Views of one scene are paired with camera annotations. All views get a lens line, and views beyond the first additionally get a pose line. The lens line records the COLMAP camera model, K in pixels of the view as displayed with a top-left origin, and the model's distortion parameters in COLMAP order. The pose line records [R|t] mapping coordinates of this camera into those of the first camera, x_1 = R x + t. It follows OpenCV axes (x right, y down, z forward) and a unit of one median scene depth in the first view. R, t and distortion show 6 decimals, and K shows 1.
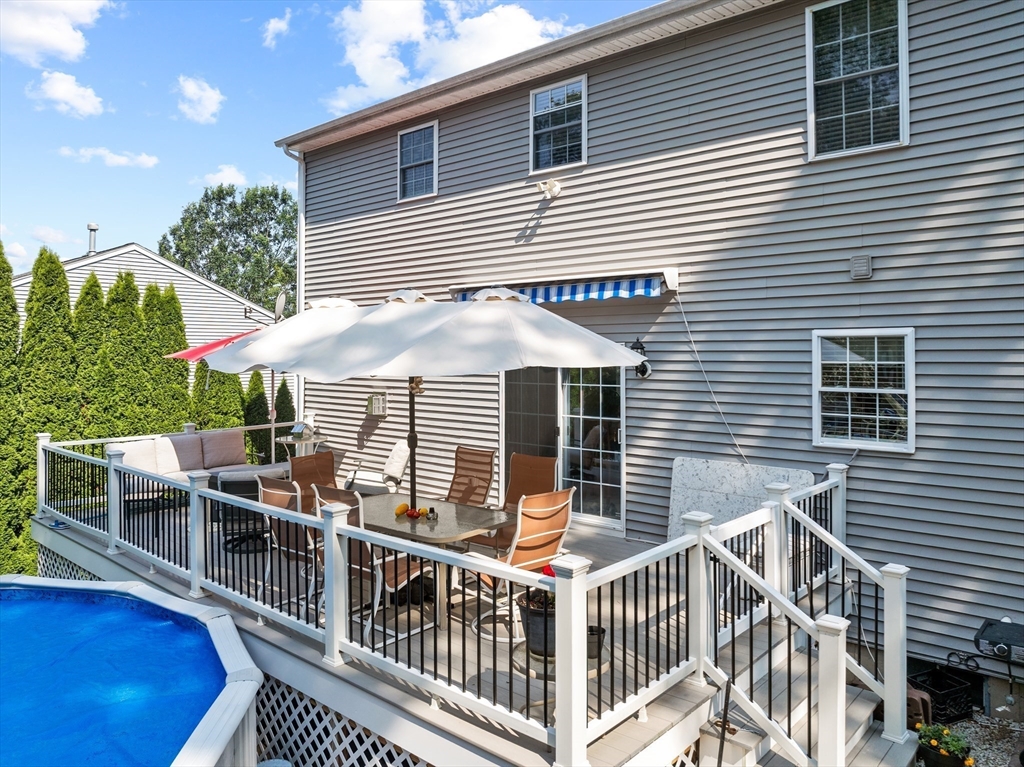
lens RADIAL K [[716.3, 0, 524.0], [0, 716.3, 357.7], [0, 0, 1]] dist [-0.032812, 0.000820]
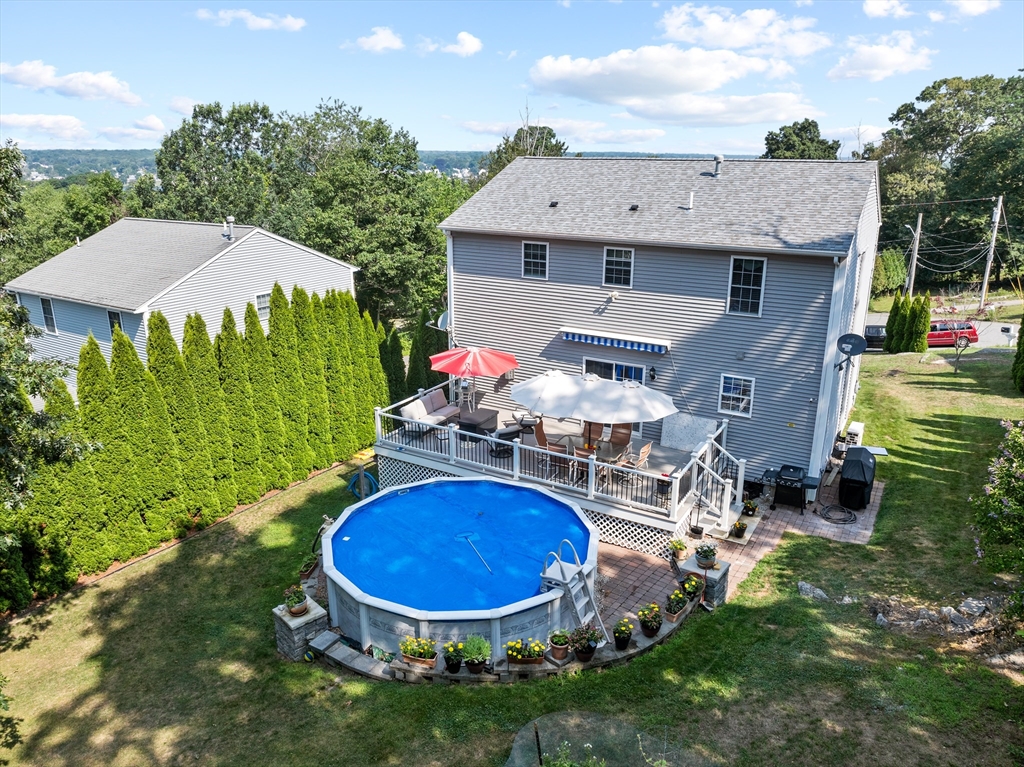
lens RADIAL K [[716.3, 0, 511.8], [0, 716.3, 380.7], [0, 0, 1]] dist [-0.032812, 0.000820]
pose [[0.981844, -0.052795, 0.182194, -0.927751], [-0.005627, 0.951958, 0.306176, -0.876923], [-0.189606, -0.301642, 0.934378, -1.493889]]
